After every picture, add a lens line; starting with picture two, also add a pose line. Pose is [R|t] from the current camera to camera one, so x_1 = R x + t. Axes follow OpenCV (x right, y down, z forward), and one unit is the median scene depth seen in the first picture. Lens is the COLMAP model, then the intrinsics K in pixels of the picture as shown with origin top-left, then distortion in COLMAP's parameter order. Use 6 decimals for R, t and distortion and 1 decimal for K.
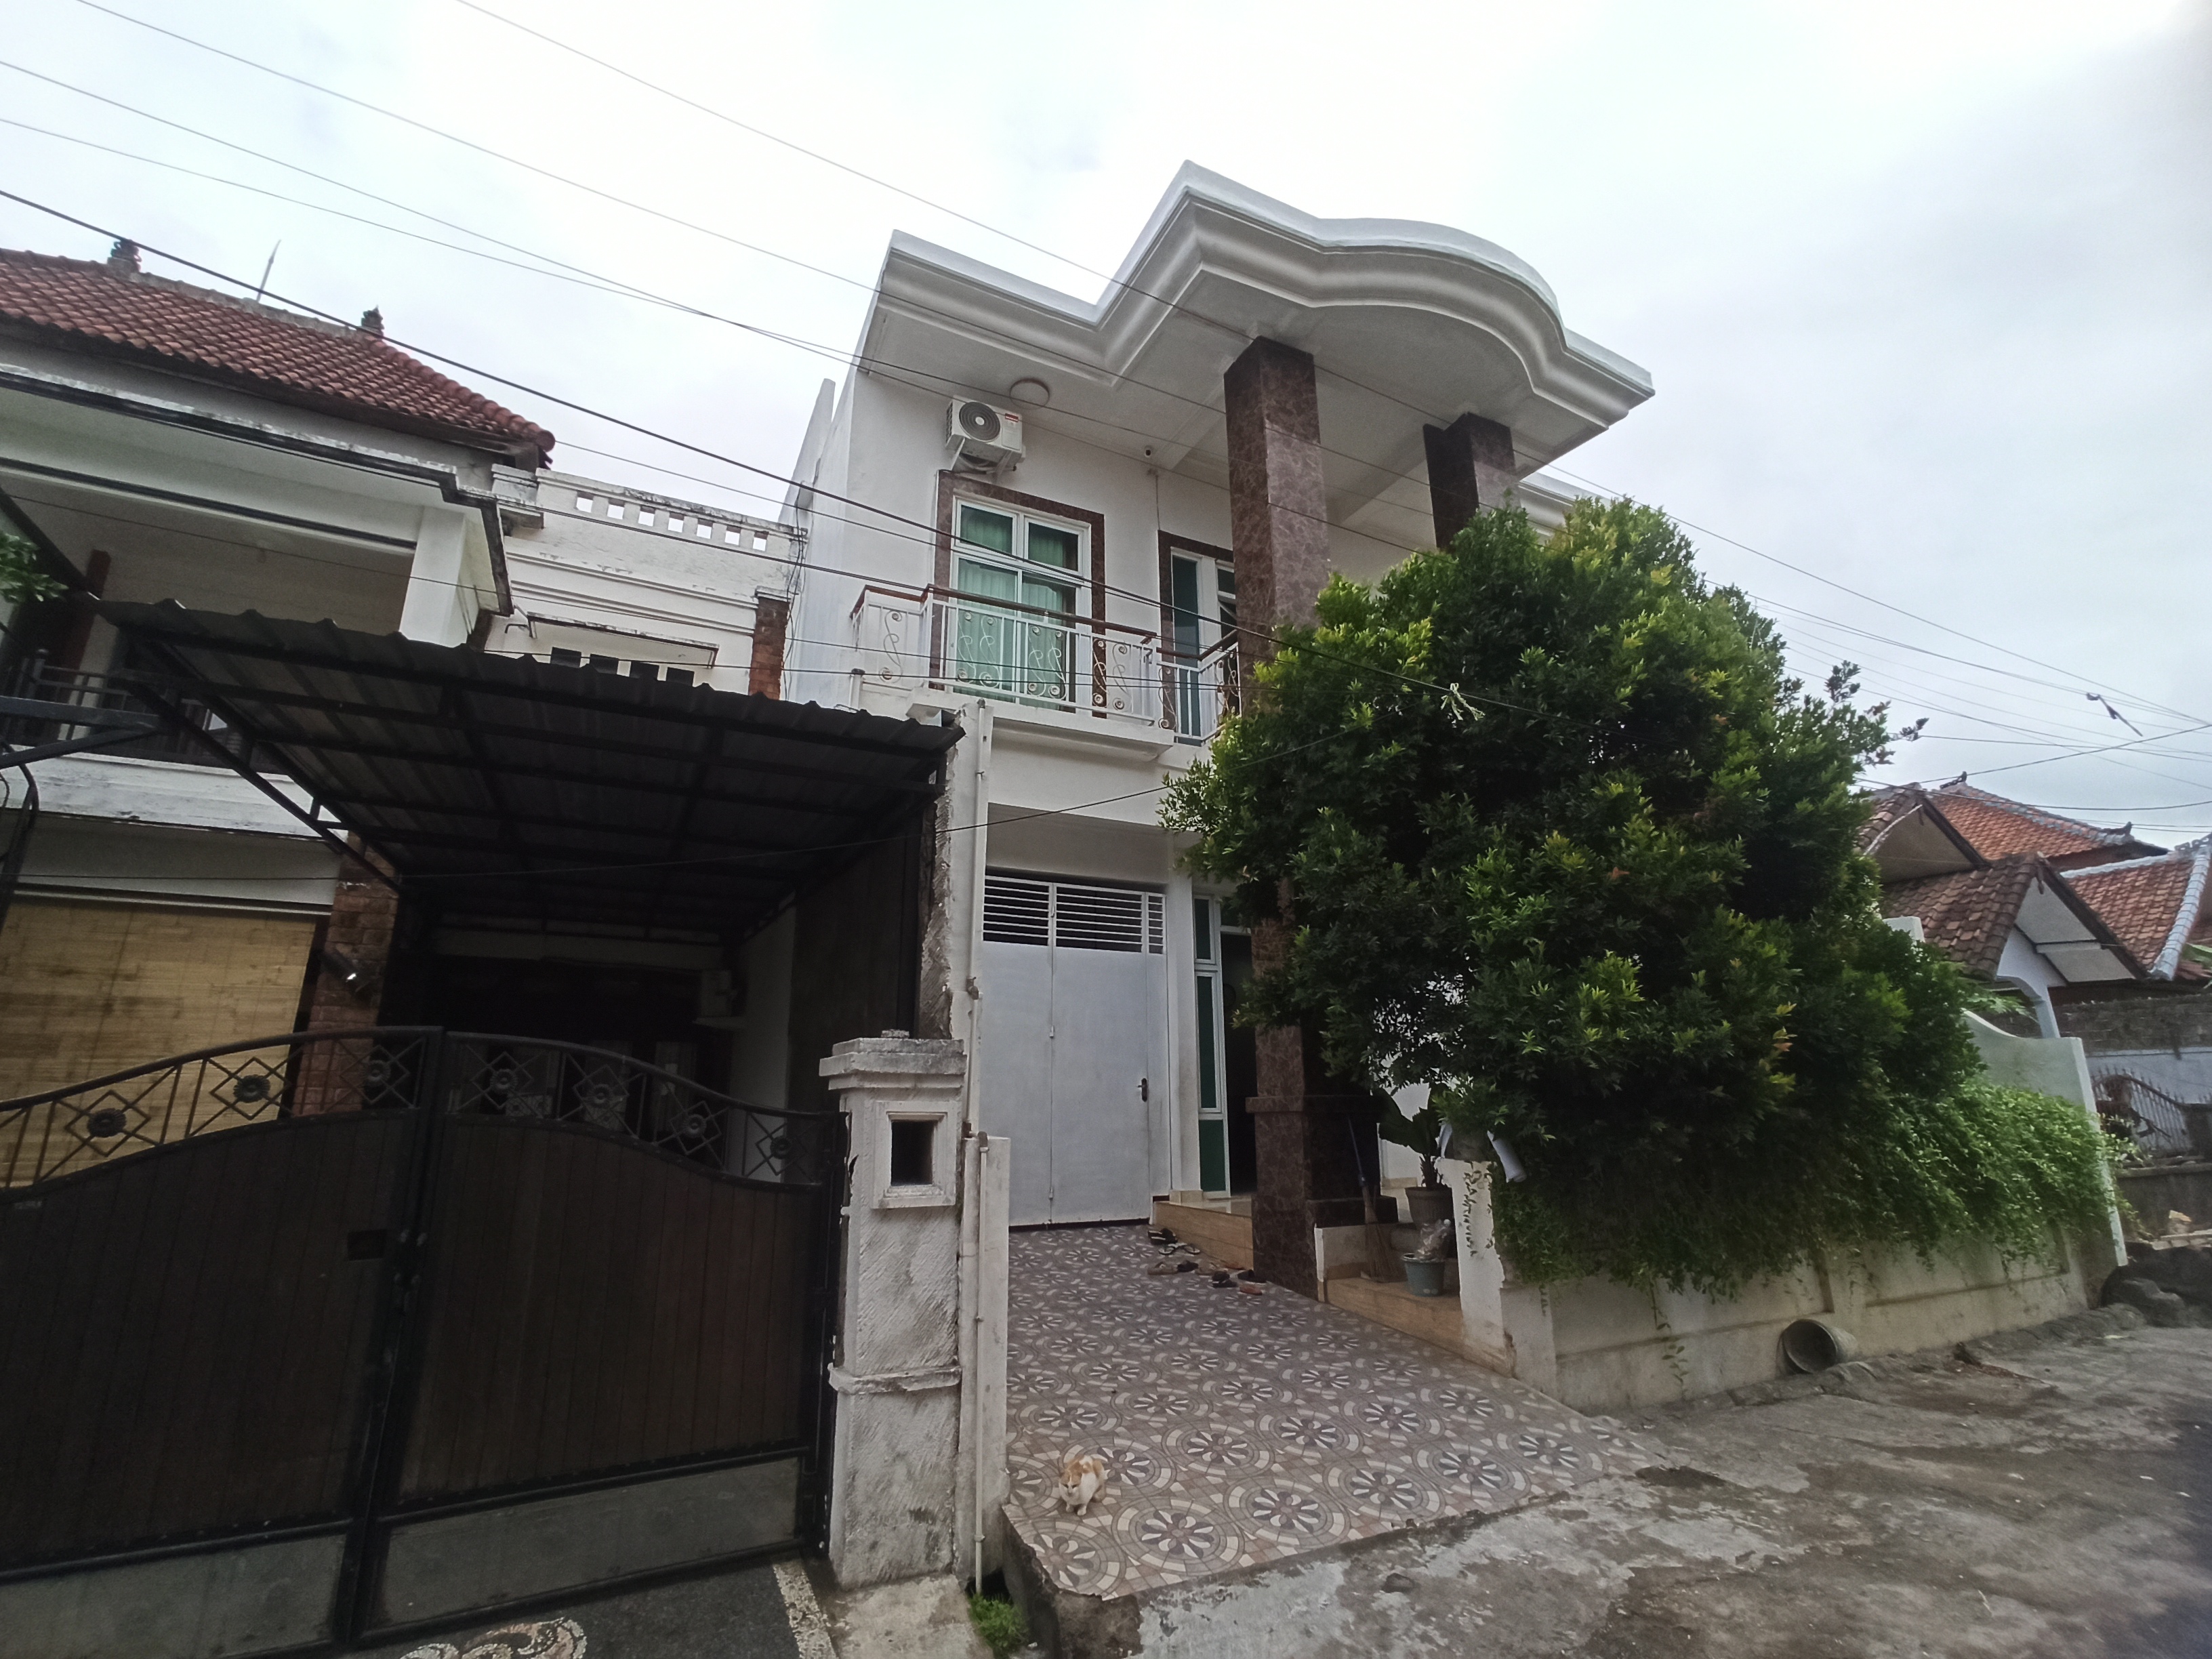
lens RADIAL K [[1000.9, 0, 1103.5], [0, 1000.9, 822.4], [0, 0, 1]] dist [-0.058166, 0.036080]
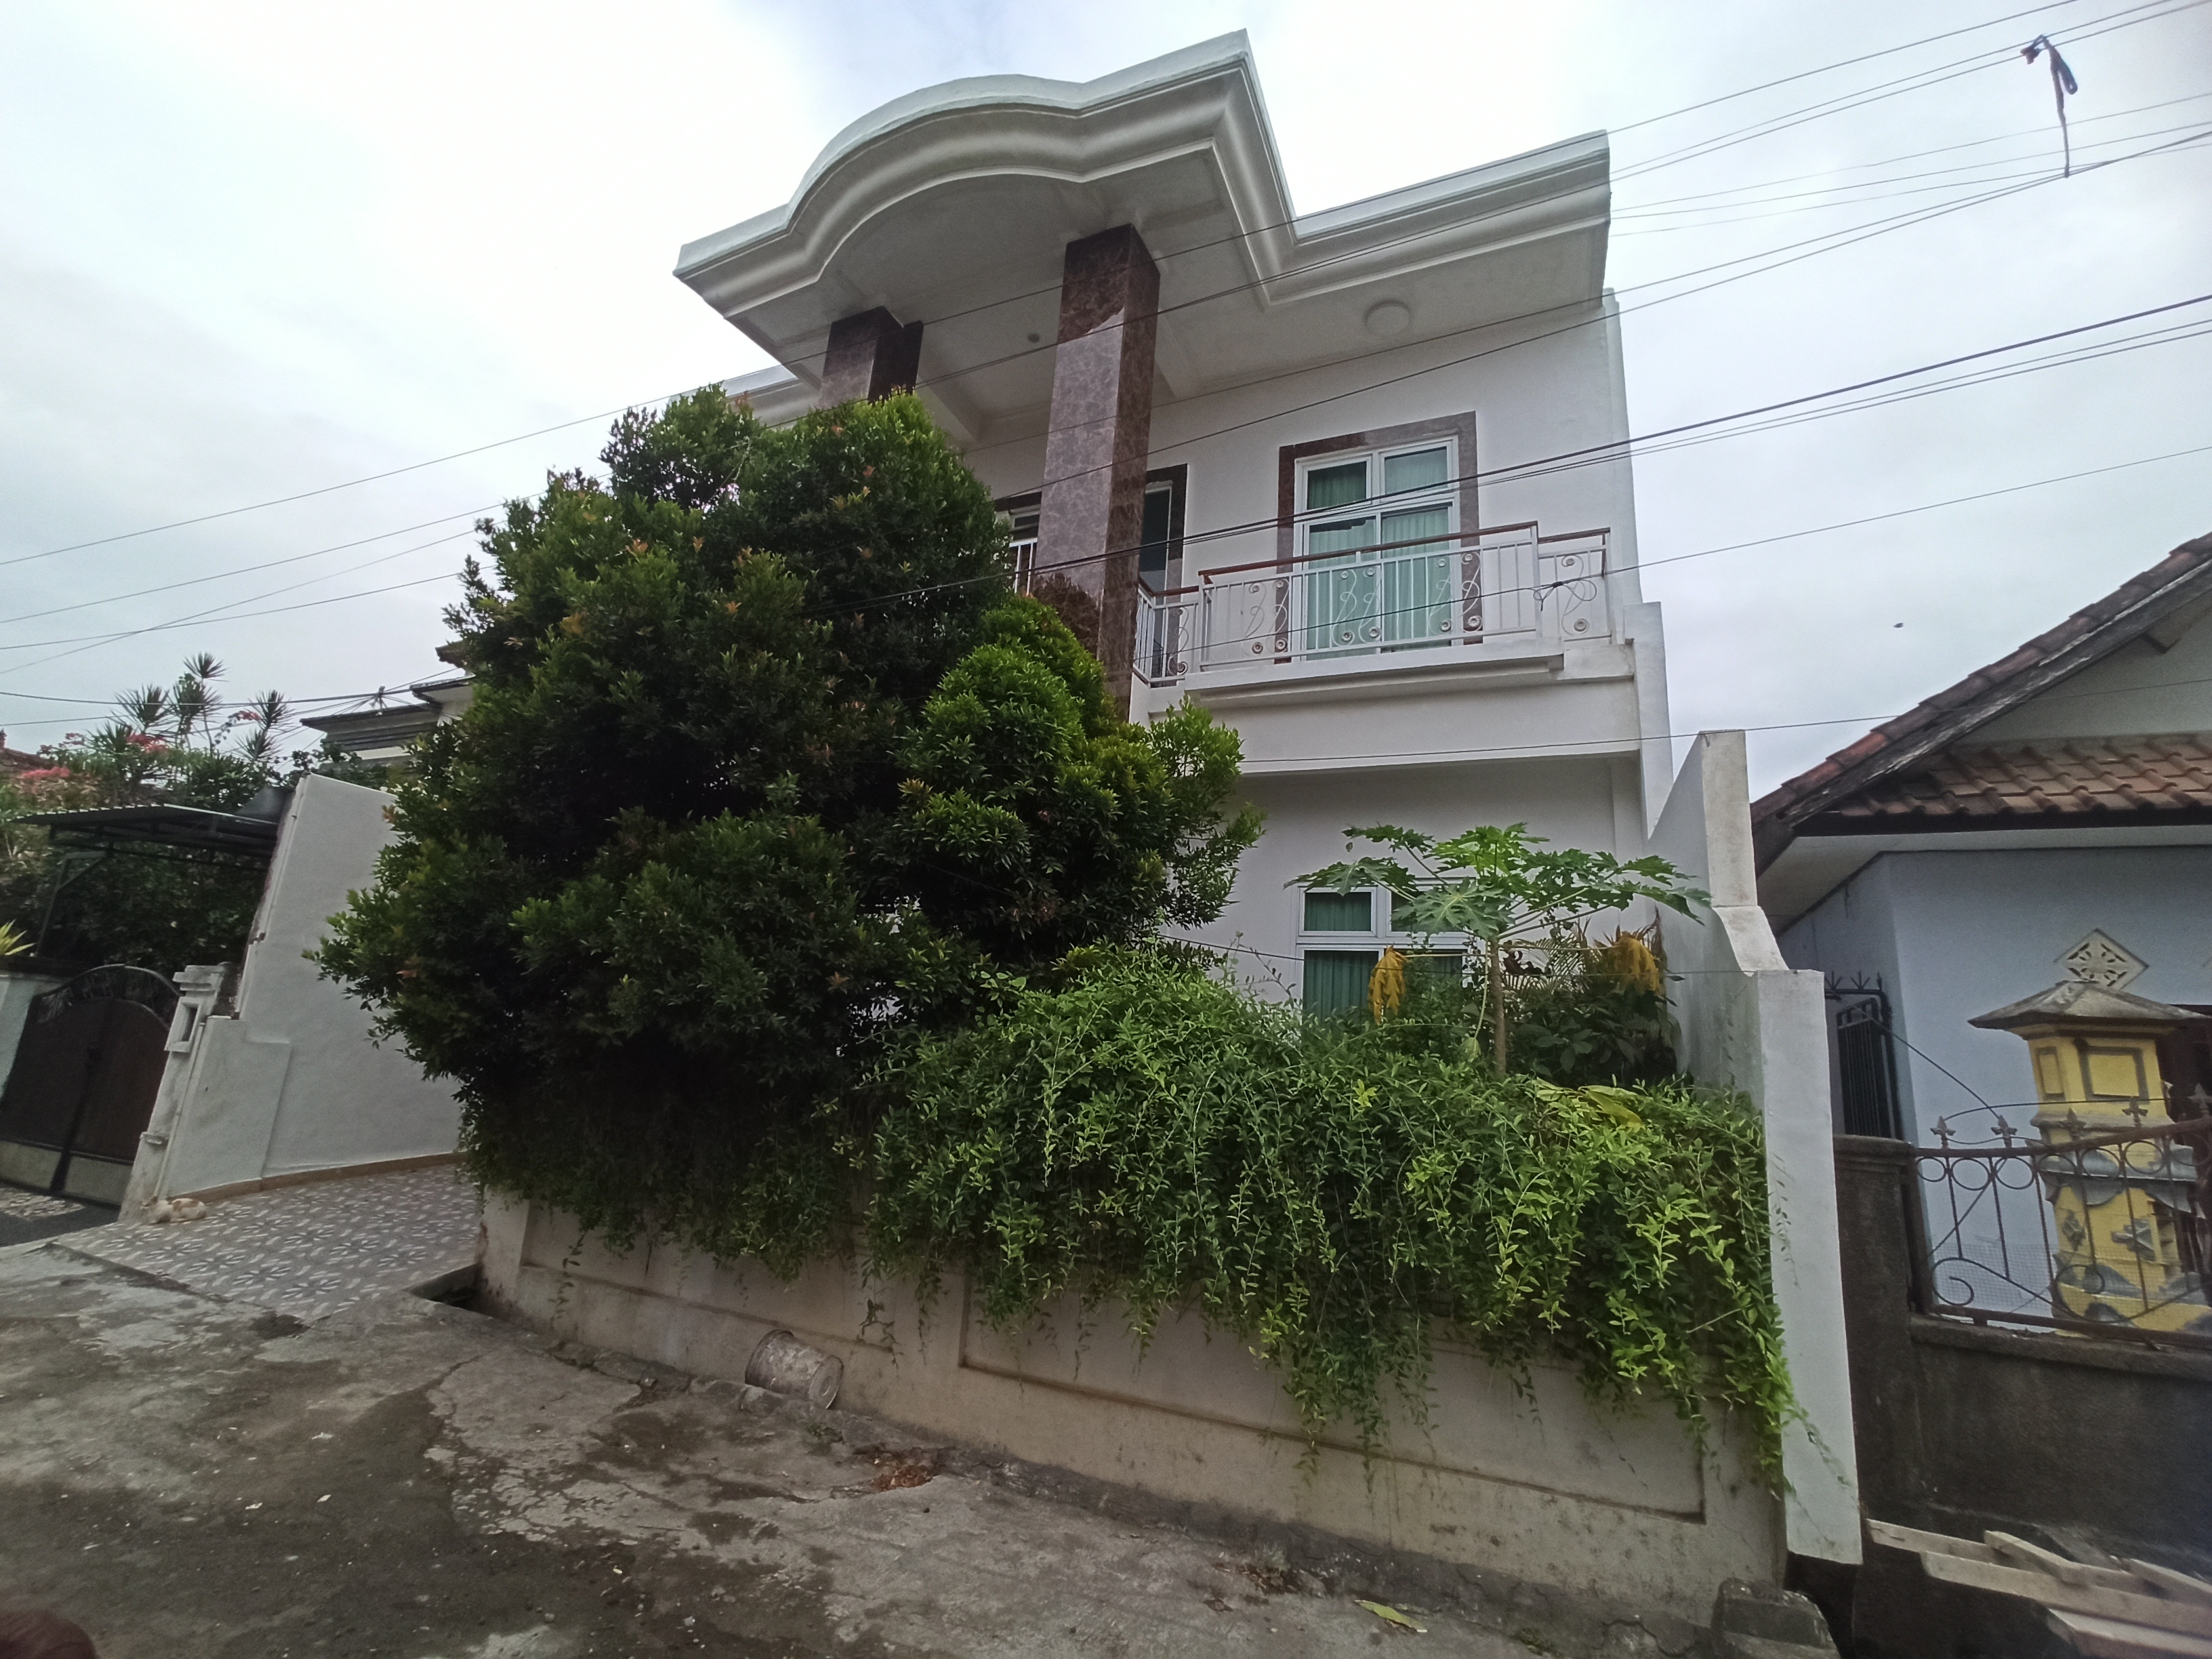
lens RADIAL K [[1000.9, 0, 1103.5], [0, 1000.9, 822.4], [0, 0, 1]] dist [-0.058166, 0.036080]
pose [[0.622834, -0.143428, -0.769094, 1.662845], [0.152038, 0.986500, -0.060847, 0.210863], [0.767439, -0.079034, 0.636232, 0.786483]]
